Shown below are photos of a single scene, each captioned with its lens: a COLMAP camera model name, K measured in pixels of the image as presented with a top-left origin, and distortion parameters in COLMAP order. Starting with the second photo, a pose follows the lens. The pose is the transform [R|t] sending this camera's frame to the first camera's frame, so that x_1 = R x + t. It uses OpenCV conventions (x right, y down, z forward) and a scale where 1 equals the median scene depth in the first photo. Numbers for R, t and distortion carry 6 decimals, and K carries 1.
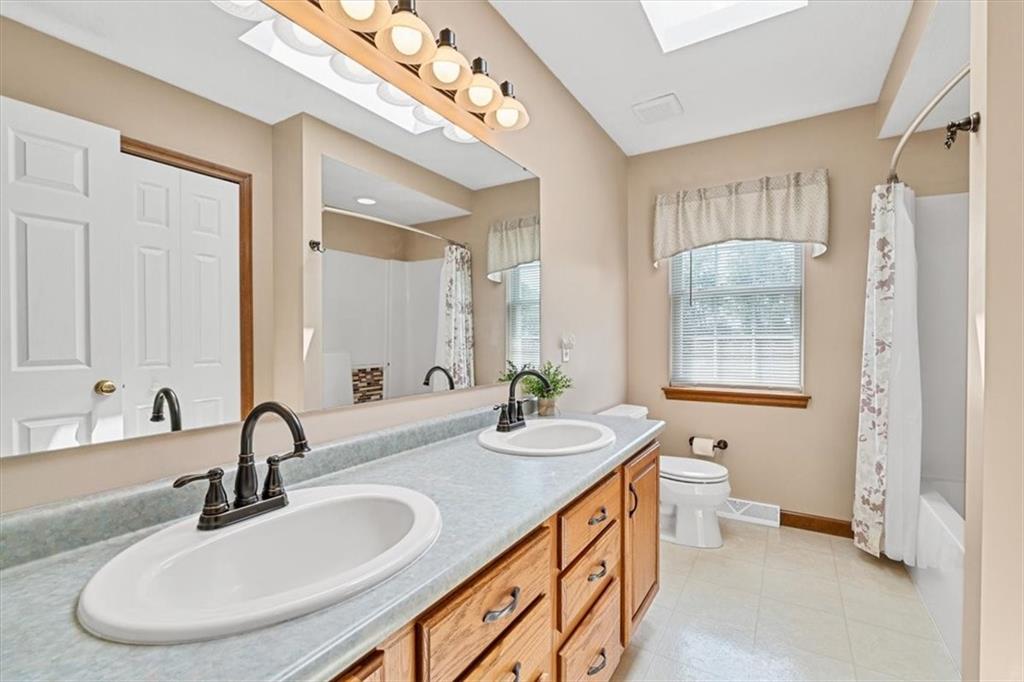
lens RADIAL K [[447.2, 0, 513.6], [0, 447.2, 341.6], [0, 0, 1]] dist [-0.002954, 0.000295]
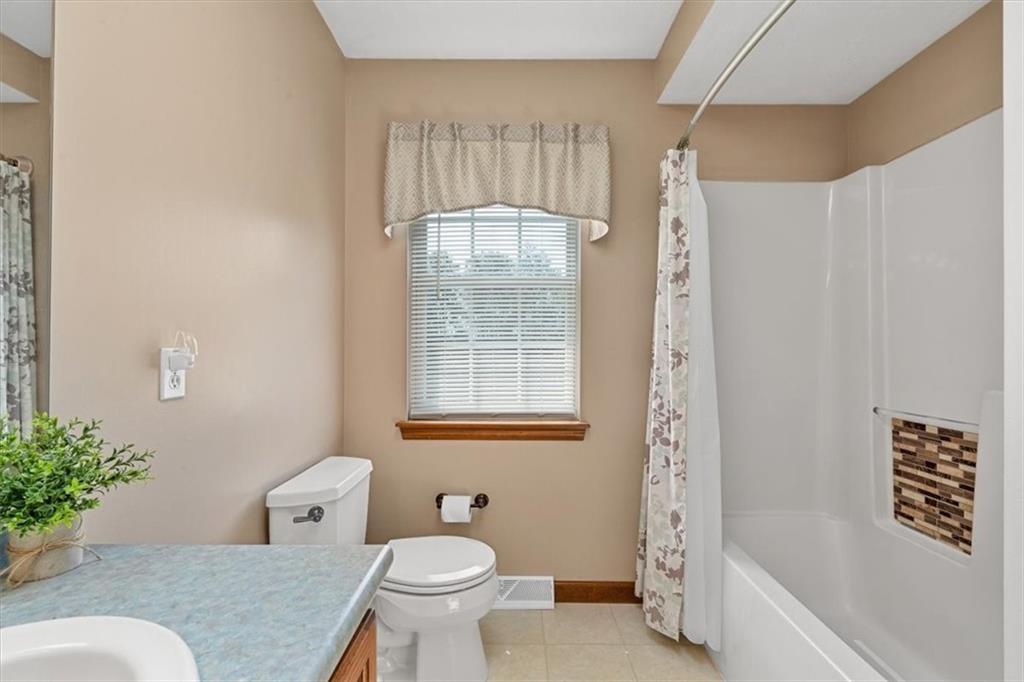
lens RADIAL K [[447.2, 0, 512.9], [0, 447.2, 346.3], [0, 0, 1]] dist [-0.002954, 0.000295]
pose [[0.848598, 0.006246, 0.529002, 0.156838], [-0.002031, 0.999961, -0.008549, -0.002529], [-0.529034, 0.006180, 0.848578, 0.429142]]
